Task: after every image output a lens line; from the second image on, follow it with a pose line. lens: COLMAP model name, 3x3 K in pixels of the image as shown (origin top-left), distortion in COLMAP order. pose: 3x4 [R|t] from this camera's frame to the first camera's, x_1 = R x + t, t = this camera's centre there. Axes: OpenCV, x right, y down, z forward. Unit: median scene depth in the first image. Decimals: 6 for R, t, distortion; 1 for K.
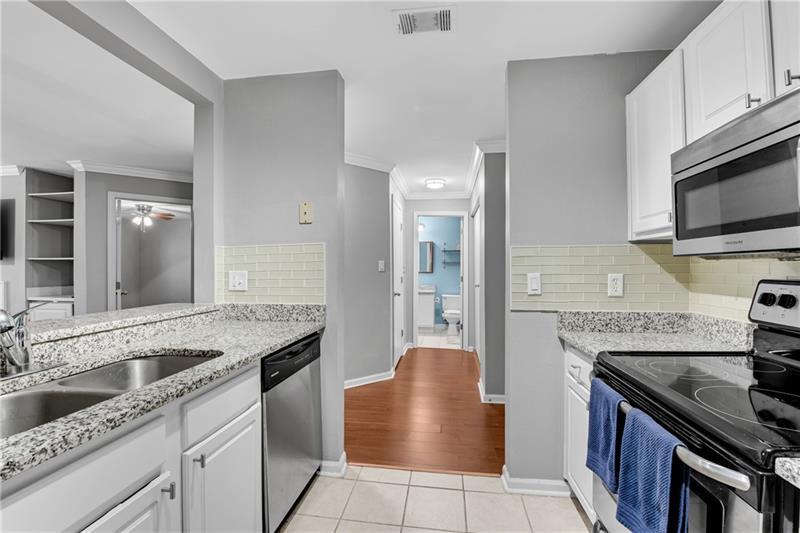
lens RADIAL K [[353.9, 0, 403.3], [0, 353.9, 267.6], [0, 0, 1]] dist [-0.018666, -0.000388]
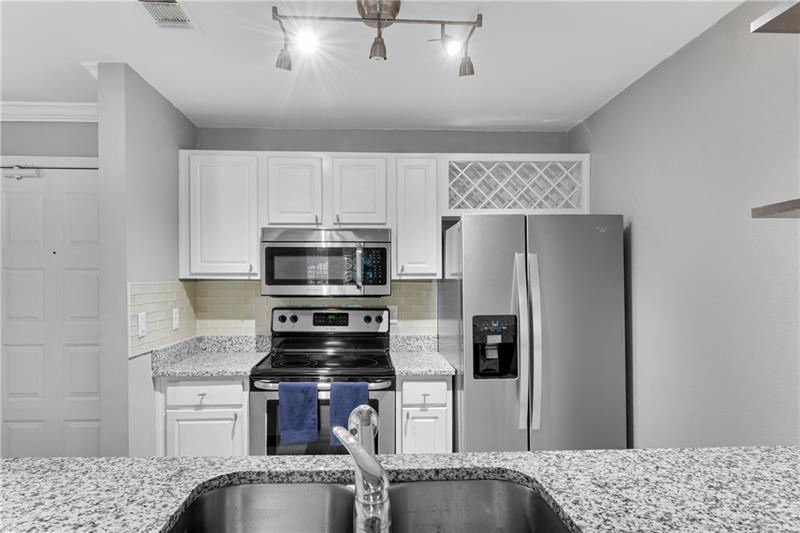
lens RADIAL K [[481.5, 0, 394.3], [0, 481.5, 278.2], [0, 0, 1]] dist [-0.007985, -0.000884]
pose [[-0.193262, 0.003549, 0.981141, -1.425117], [-0.007083, 0.999962, -0.005013, -0.105538], [-0.981122, -0.007918, -0.193229, 0.875580]]
